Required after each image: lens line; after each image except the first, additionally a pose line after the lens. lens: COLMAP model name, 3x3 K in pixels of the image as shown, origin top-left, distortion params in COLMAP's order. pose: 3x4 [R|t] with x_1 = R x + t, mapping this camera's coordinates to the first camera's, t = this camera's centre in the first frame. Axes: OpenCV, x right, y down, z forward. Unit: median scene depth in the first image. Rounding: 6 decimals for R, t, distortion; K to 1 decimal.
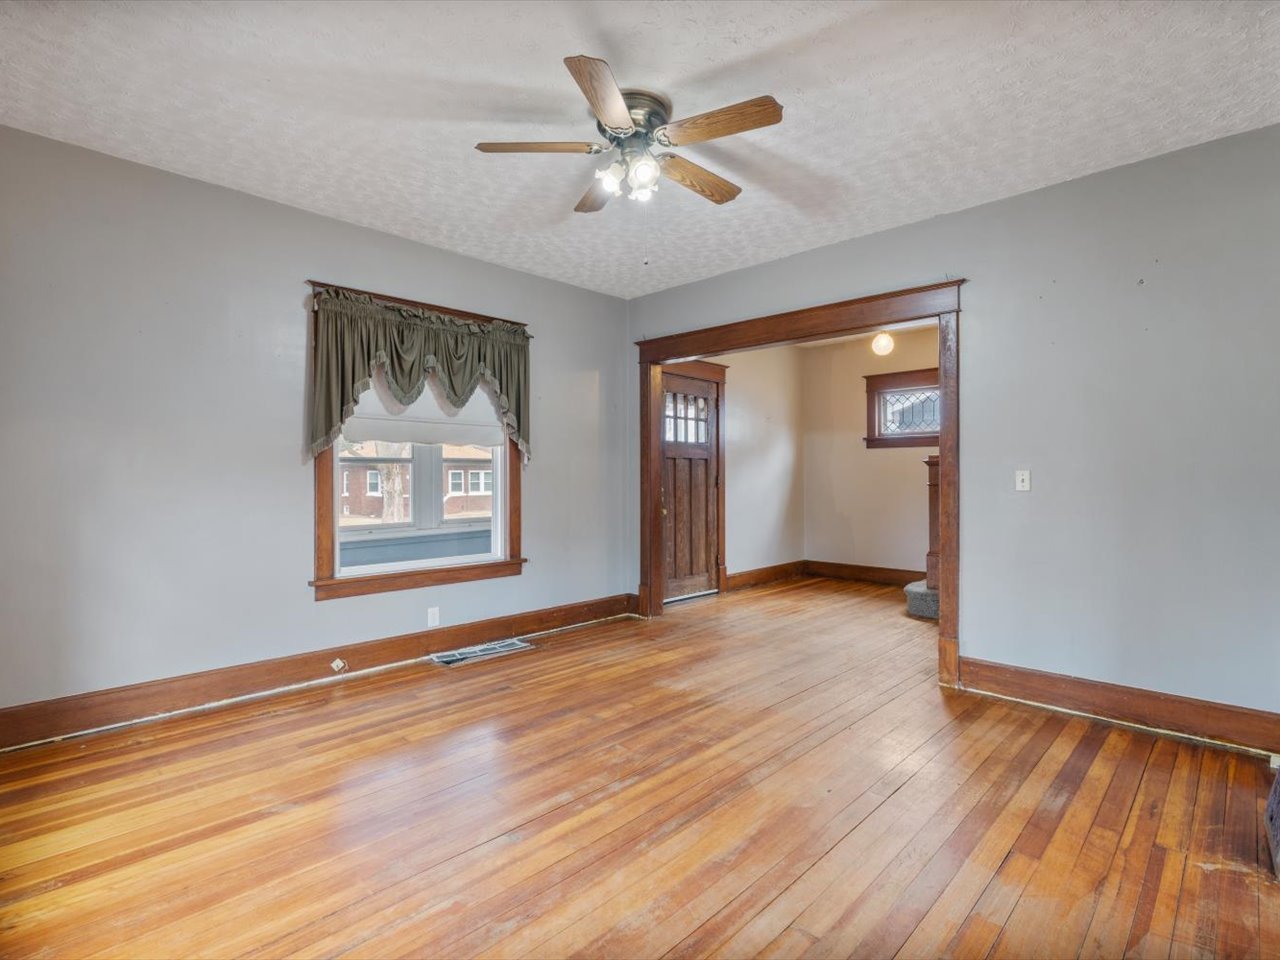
lens RADIAL K [[633.0, 0, 640.0], [0, 633.0, 480.0], [0, 0, 1]] dist [-0.002189, 0.000304]
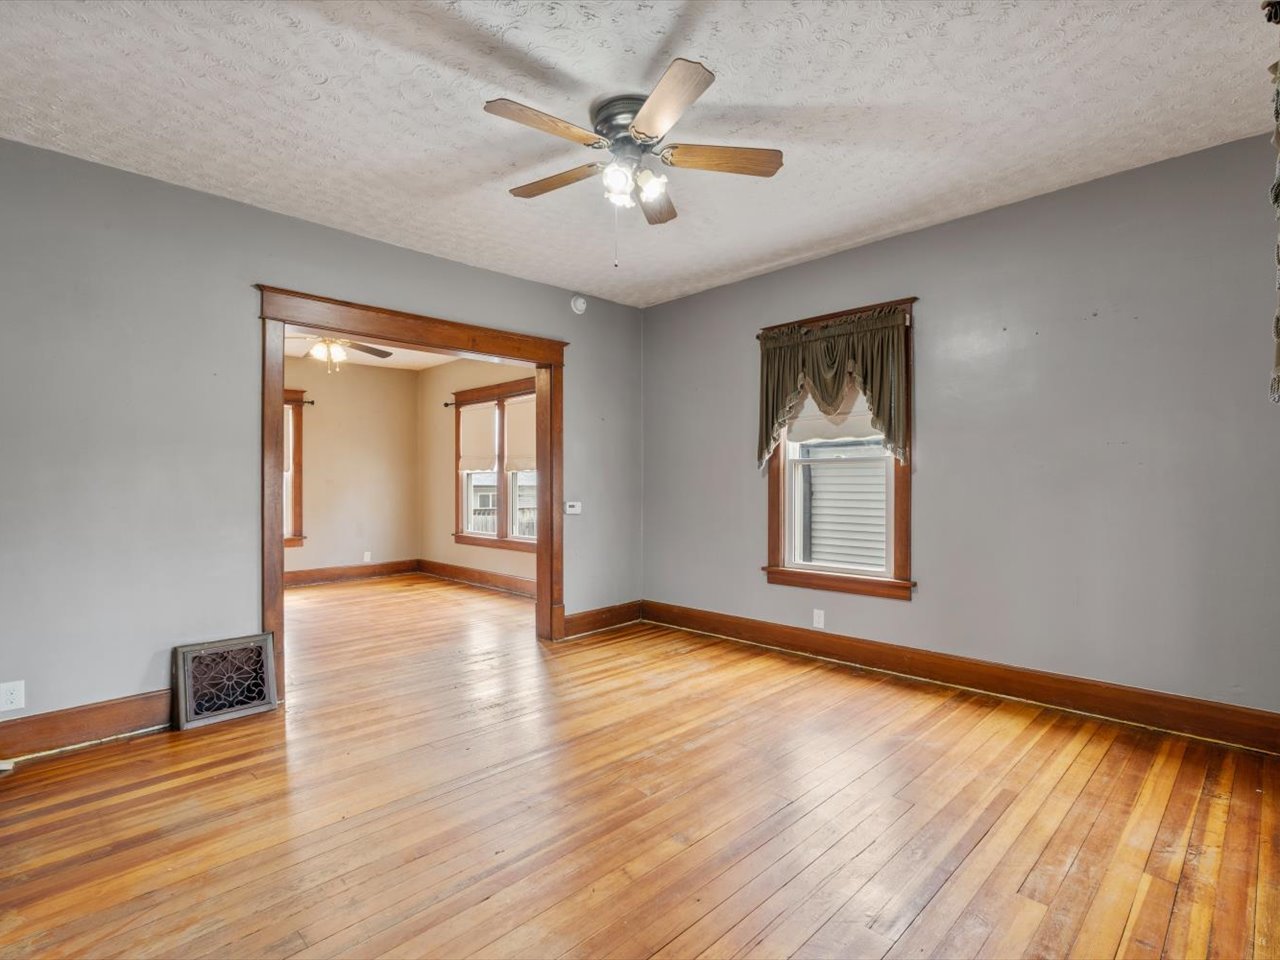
lens RADIAL K [[620.7, 0, 652.8], [0, 620.7, 484.8], [0, 0, 1]] dist [-0.007722, -0.000035]
pose [[-0.999987, 0.005044, -0.001041, -0.045845], [0.005027, 0.999871, 0.015254, -0.020007], [0.001118, 0.015248, -0.999883, 1.967076]]
